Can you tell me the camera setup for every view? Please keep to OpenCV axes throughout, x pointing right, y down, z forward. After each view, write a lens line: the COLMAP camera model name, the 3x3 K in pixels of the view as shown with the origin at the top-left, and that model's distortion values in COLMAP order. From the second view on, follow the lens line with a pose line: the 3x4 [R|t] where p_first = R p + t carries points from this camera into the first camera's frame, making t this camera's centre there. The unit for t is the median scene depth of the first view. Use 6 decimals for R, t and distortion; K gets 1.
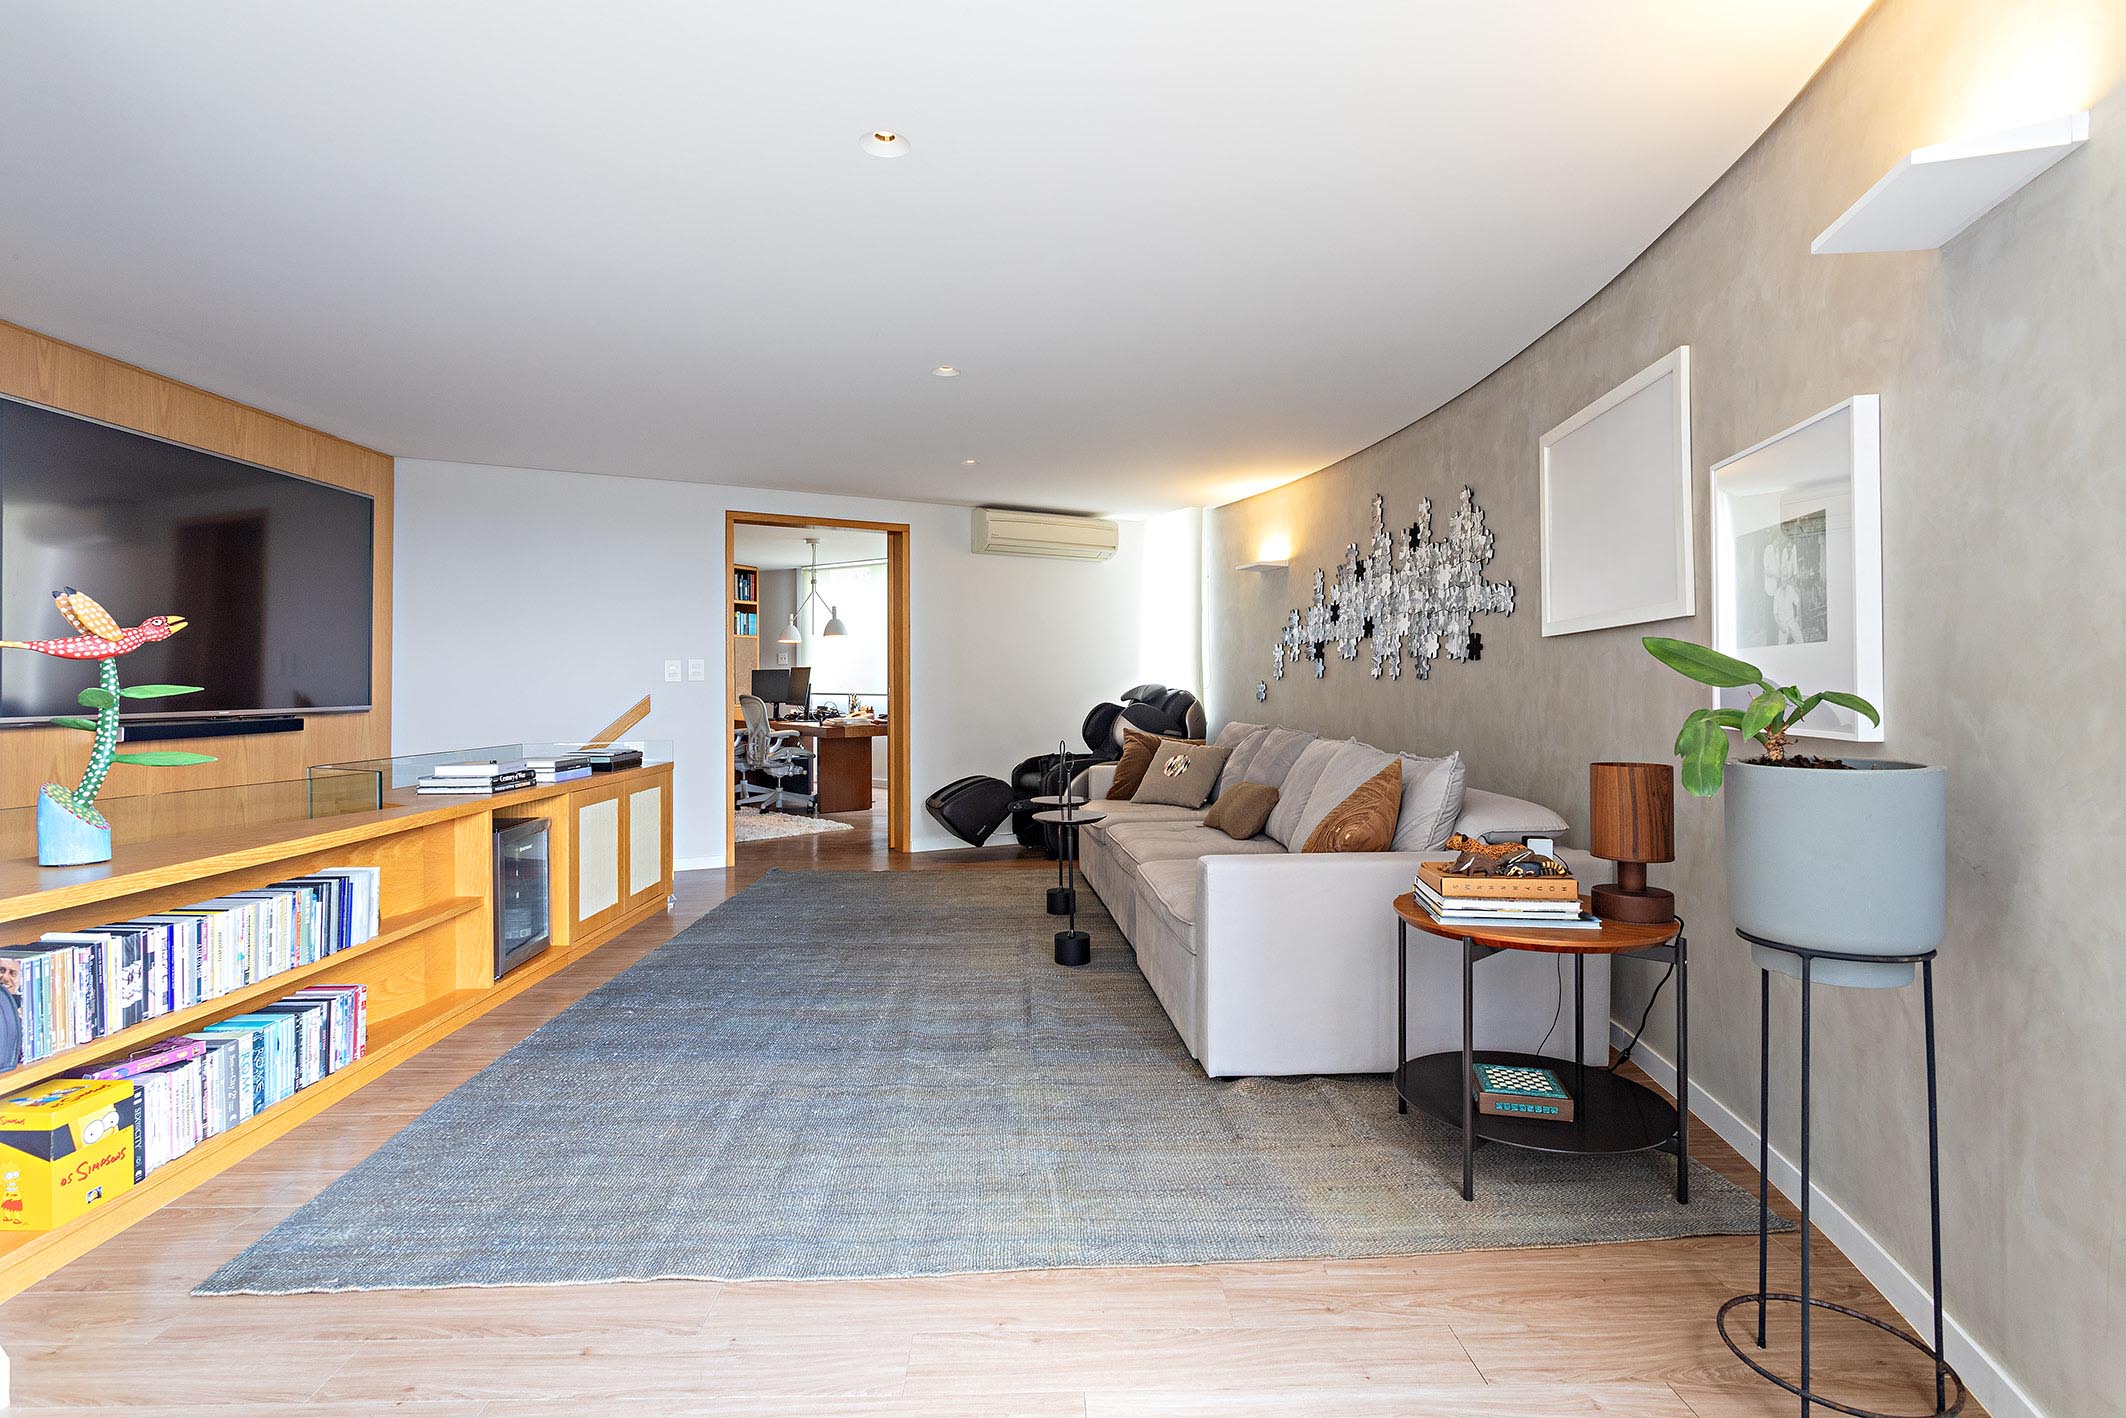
lens RADIAL K [[1007.7, 0, 1067.1], [0, 1007.7, 681.0], [0, 0, 1]] dist [0.003289, 0.000769]
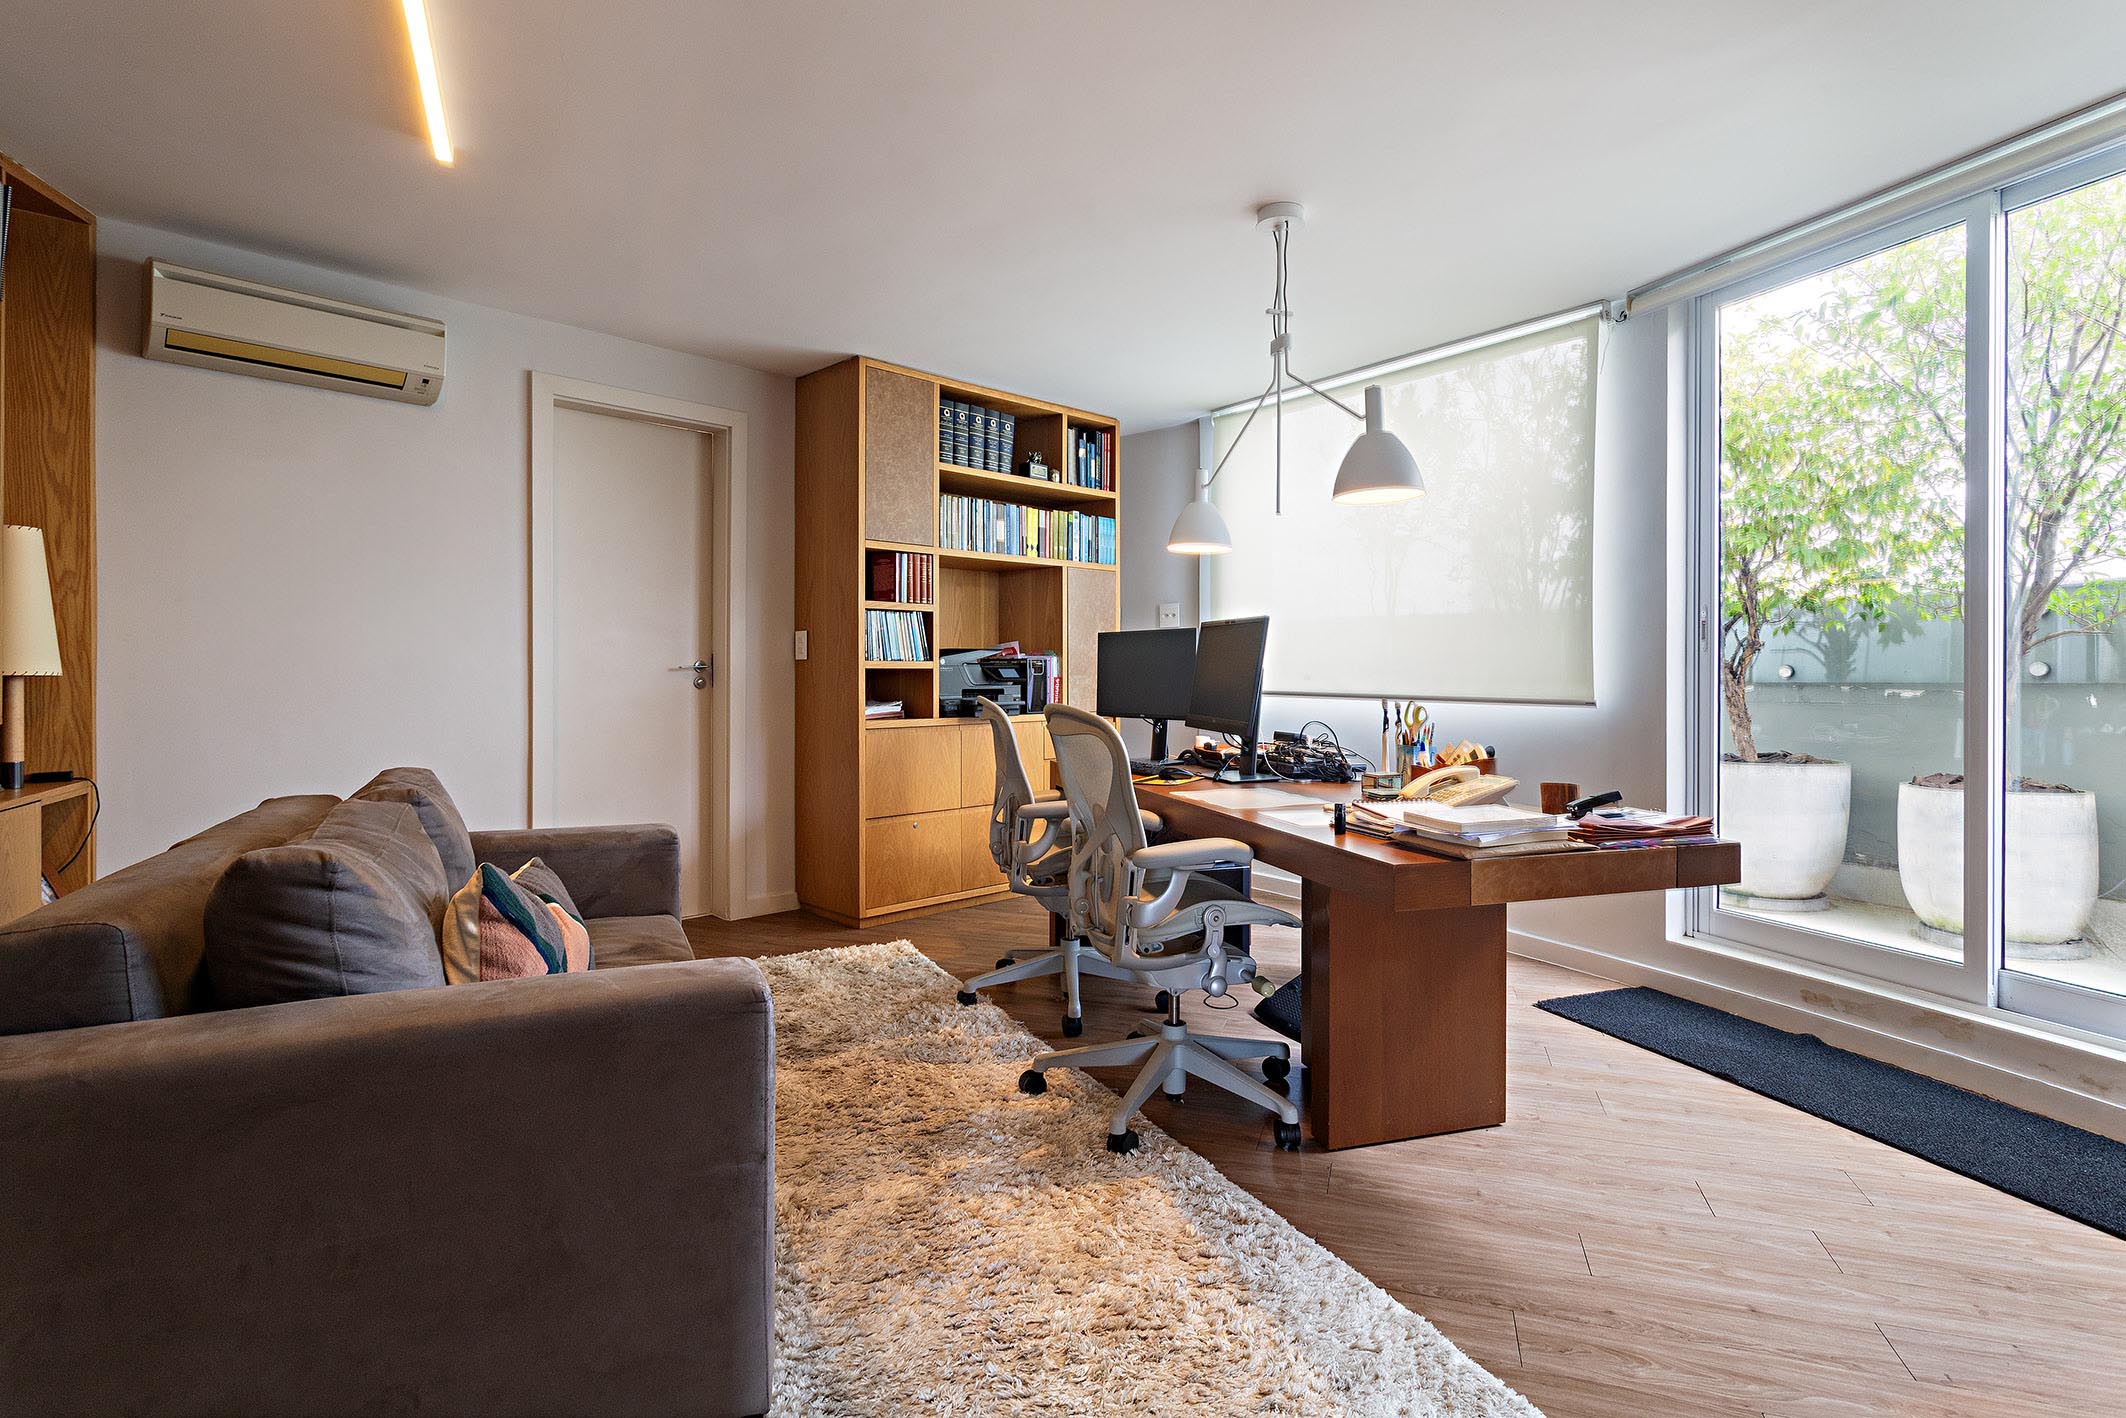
lens RADIAL K [[1007.7, 0, 1067.1], [0, 1007.7, 681.0], [0, 0, 1]] dist [0.003289, 0.000769]
pose [[0.937934, 0.015069, -0.346487, -0.197060], [-0.011029, 0.999846, 0.013629, 0.003271], [0.346640, -0.008962, 0.937956, 0.657935]]
